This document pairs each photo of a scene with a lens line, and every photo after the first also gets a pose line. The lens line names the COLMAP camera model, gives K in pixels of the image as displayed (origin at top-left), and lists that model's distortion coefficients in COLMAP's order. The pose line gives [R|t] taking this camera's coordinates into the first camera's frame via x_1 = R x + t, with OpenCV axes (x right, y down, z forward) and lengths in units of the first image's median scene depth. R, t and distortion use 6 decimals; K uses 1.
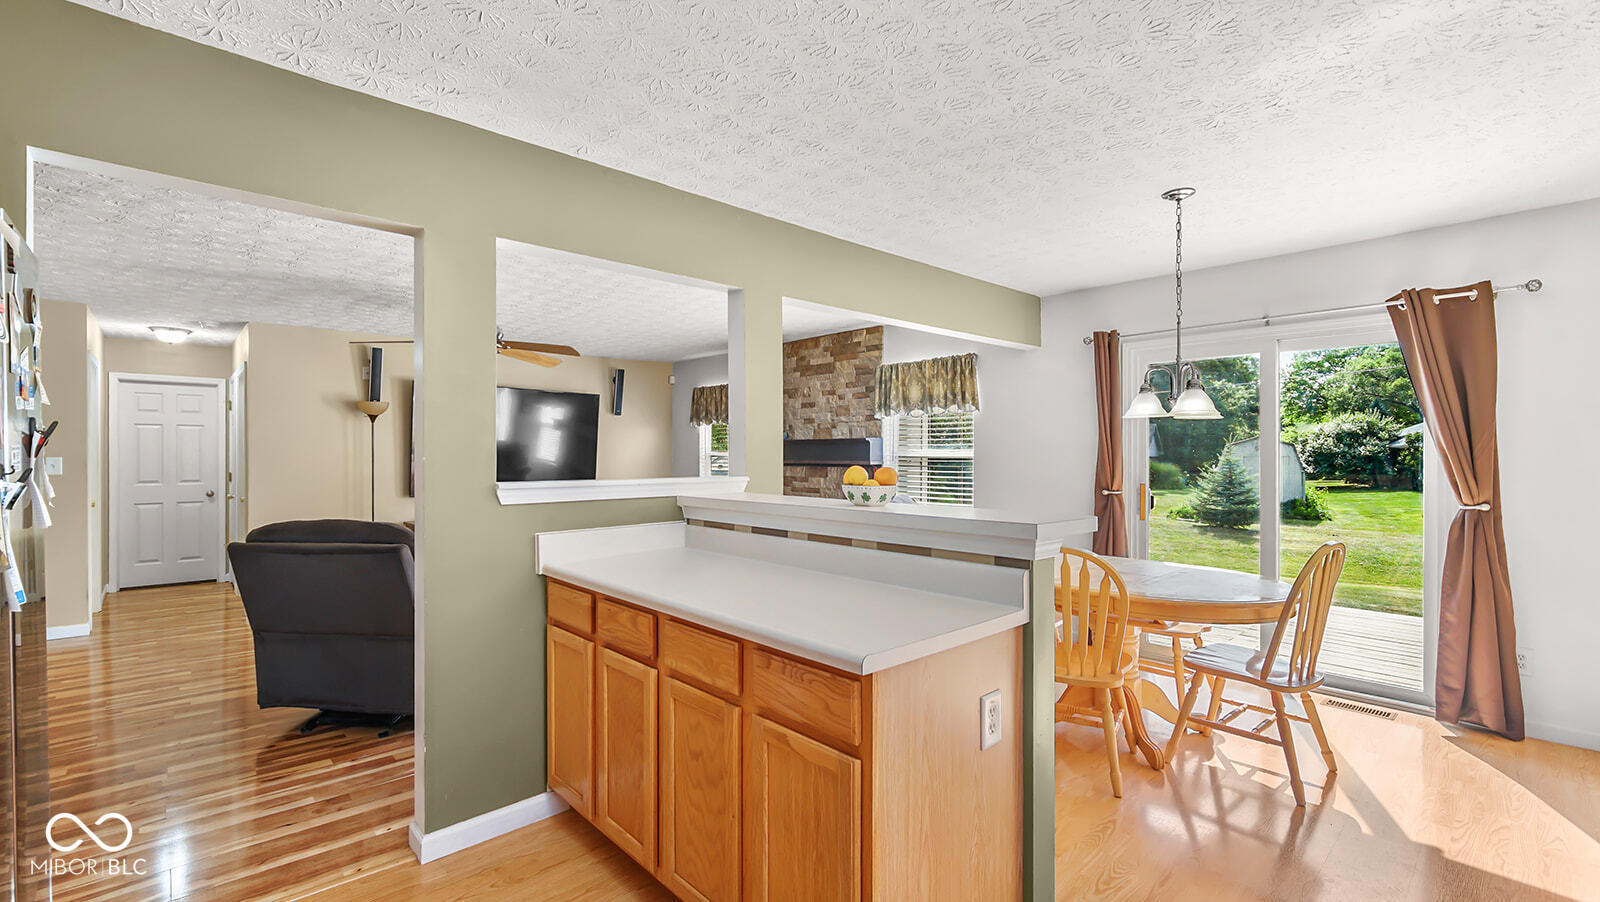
lens RADIAL K [[667.8, 0, 800.0], [0, 667.8, 451.0], [0, 0, 1]] dist [0.000181, 0.000013]
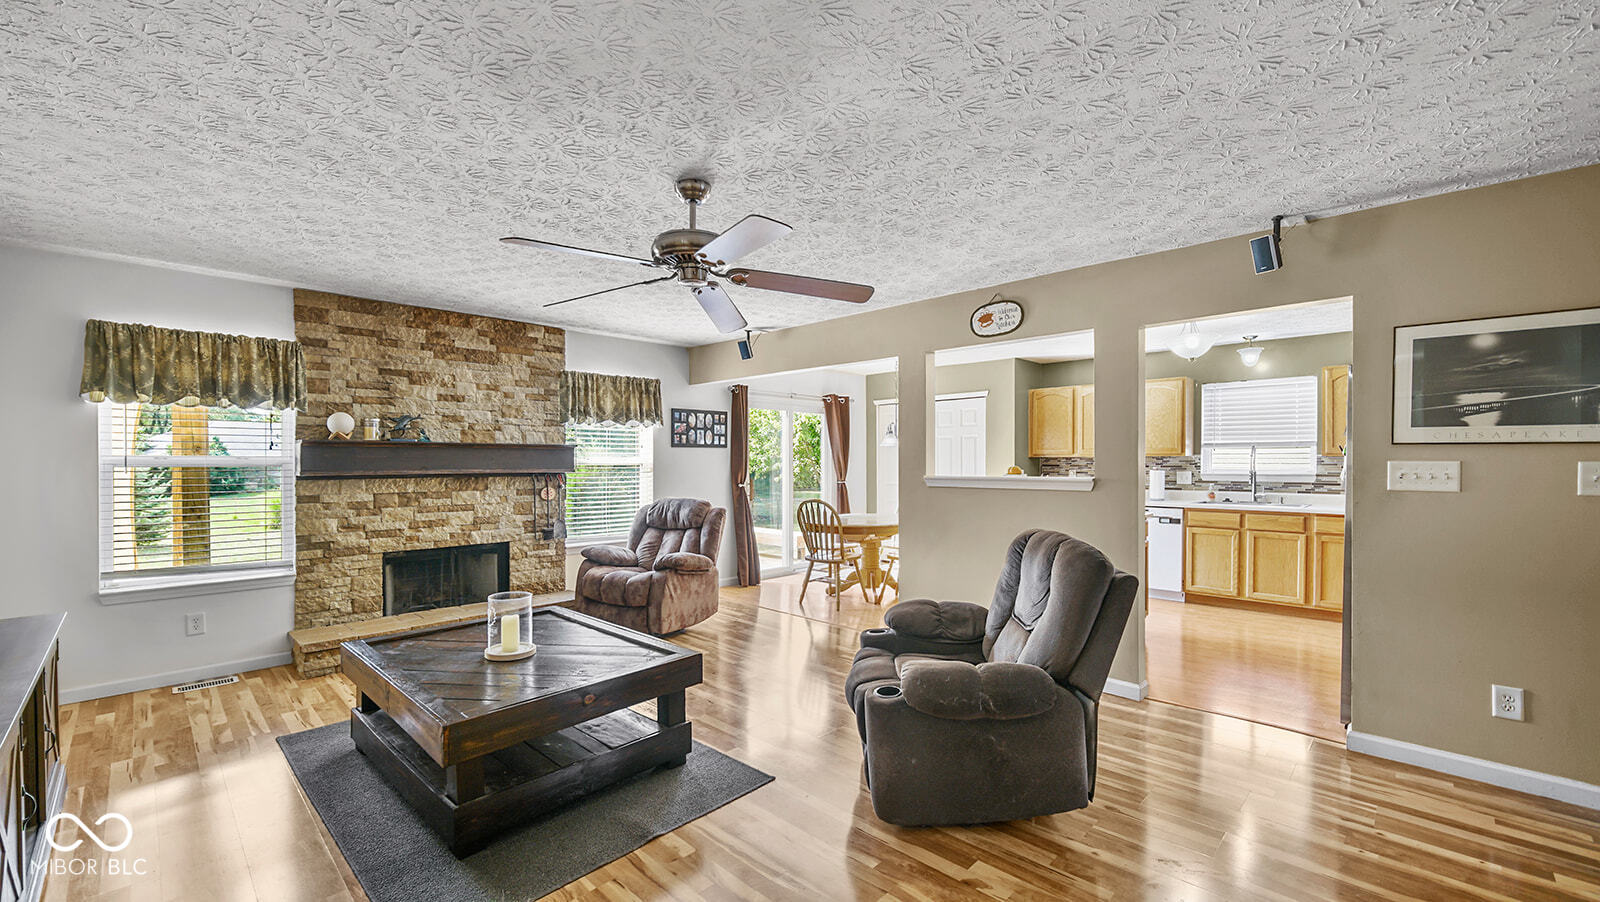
lens RADIAL K [[667.8, 0, 800.0], [0, 667.8, 451.0], [0, 0, 1]] dist [0.000181, 0.000013]
pose [[-0.051375, 0.013001, 0.998595, -0.789260], [-0.007060, 0.999886, -0.013381, -0.000022], [-0.998654, -0.007737, -0.051277, 0.645737]]
